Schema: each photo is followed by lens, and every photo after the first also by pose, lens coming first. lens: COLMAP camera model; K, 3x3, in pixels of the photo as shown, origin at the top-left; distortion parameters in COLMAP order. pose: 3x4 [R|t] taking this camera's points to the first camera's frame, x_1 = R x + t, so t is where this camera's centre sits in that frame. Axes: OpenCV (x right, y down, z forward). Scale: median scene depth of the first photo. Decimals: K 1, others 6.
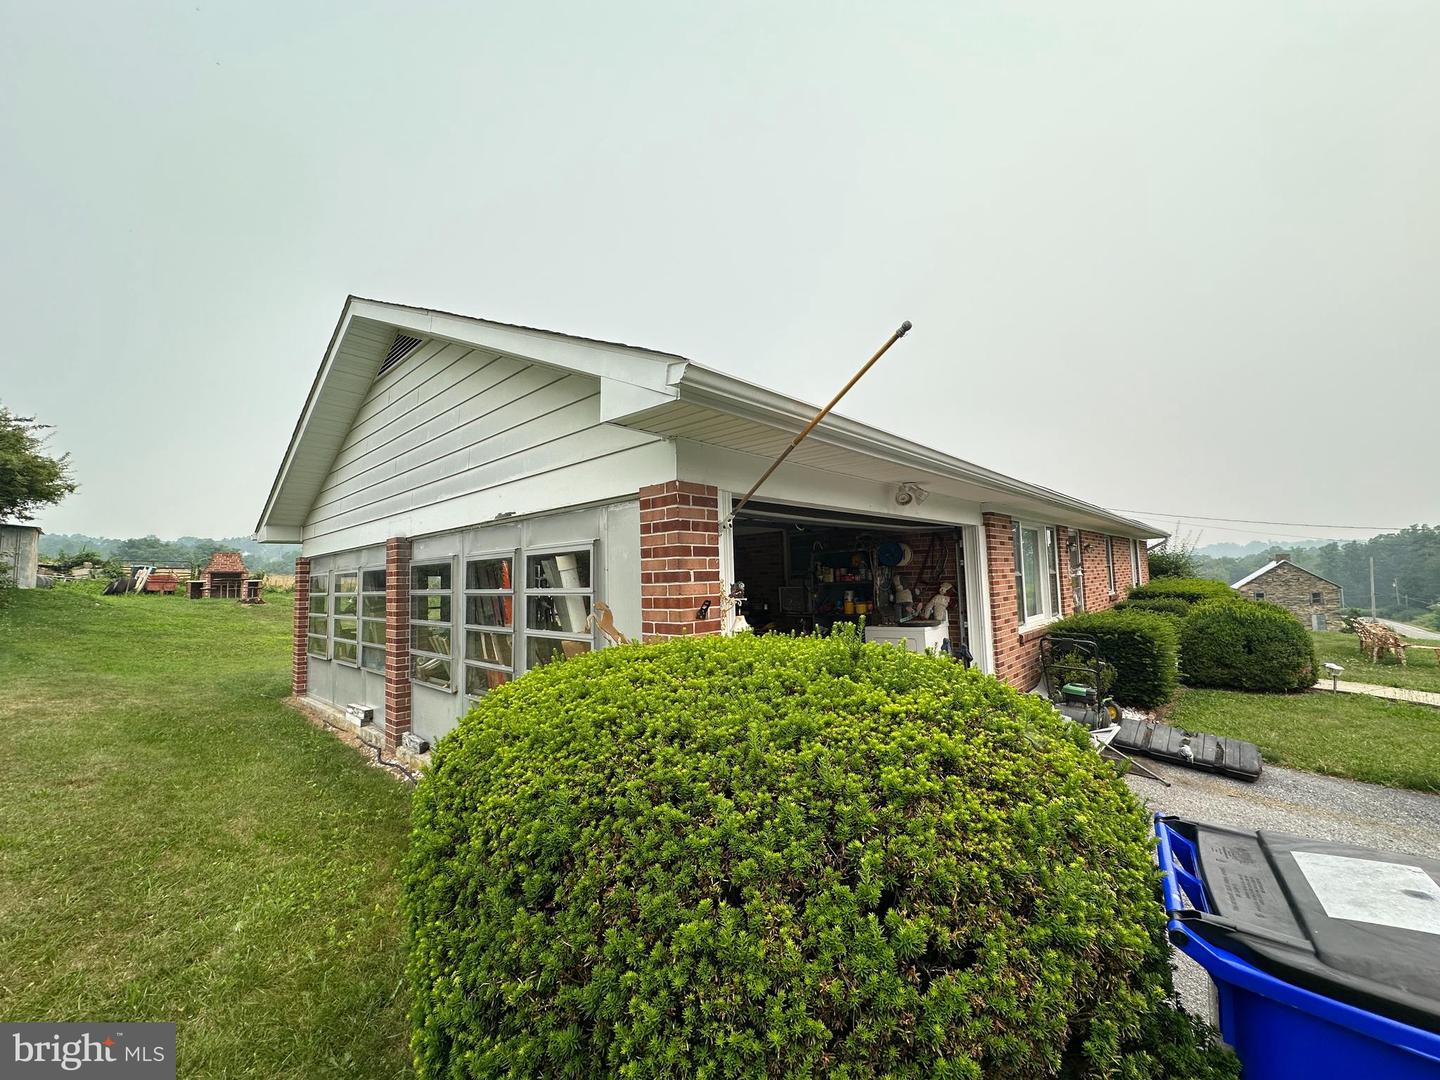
lens RADIAL K [[575.3, 0, 718.4], [0, 575.3, 540.6], [0, 0, 1]] dist [-0.002380, 0.000303]
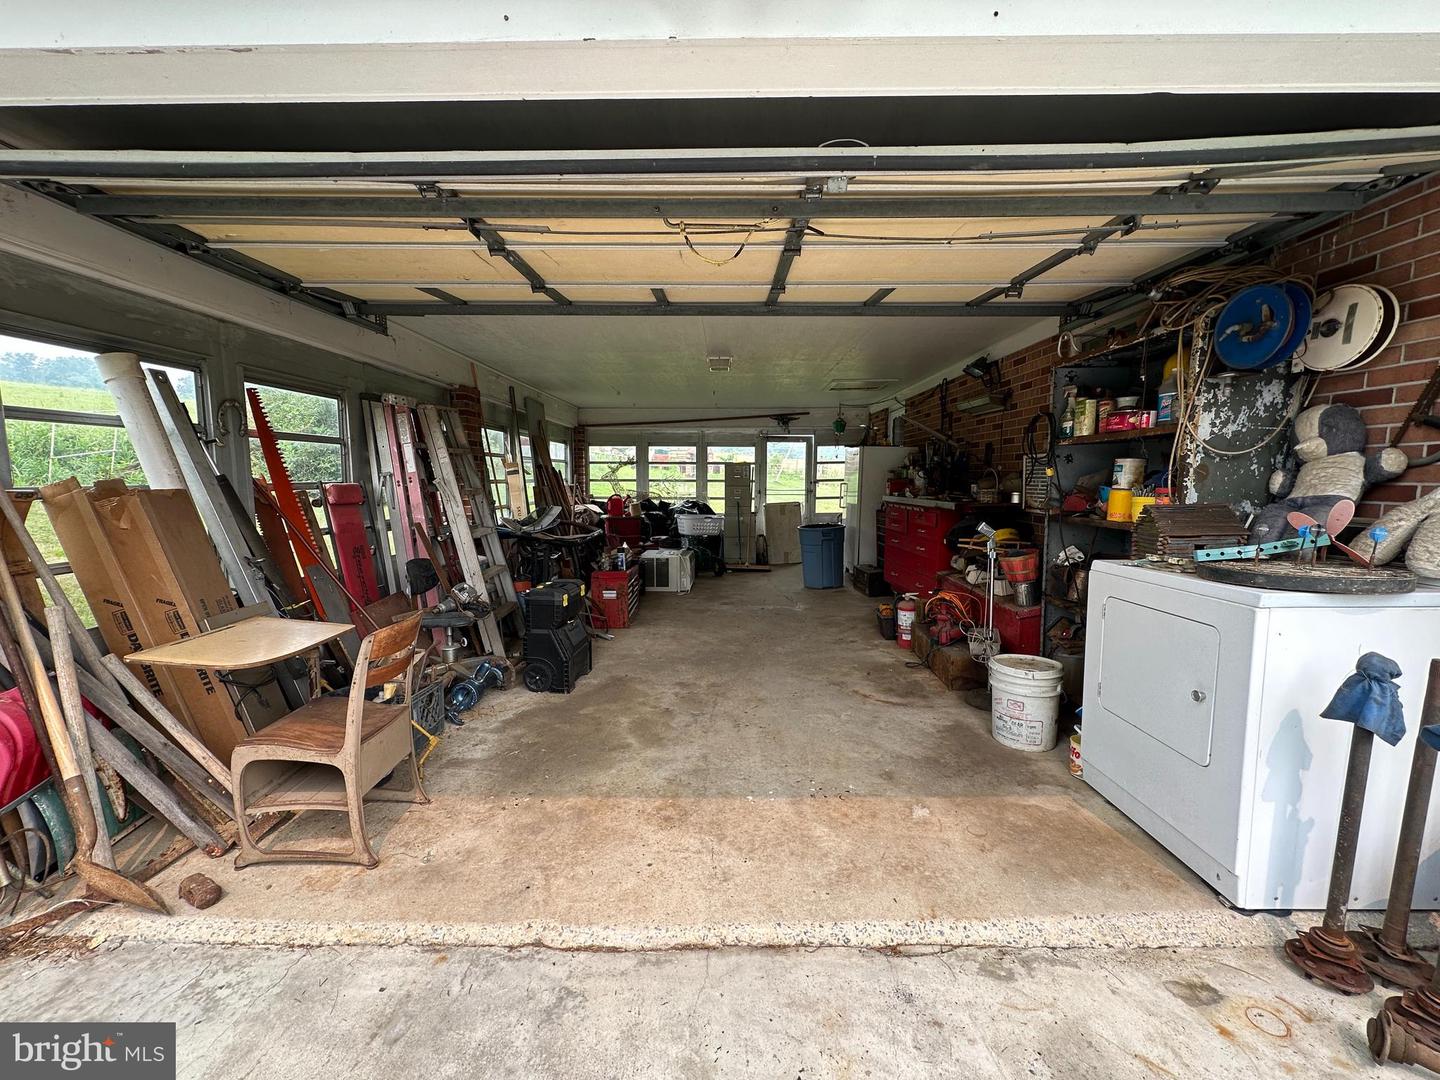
lens RADIAL K [[575.3, 0, 717.2], [0, 575.3, 538.4], [0, 0, 1]] dist [-0.002380, 0.000303]
pose [[0.685952, 0.106491, -0.719812, 0.322885], [0.038085, 0.982623, 0.181664, 0.062765], [0.726649, -0.152027, 0.669977, 0.577364]]
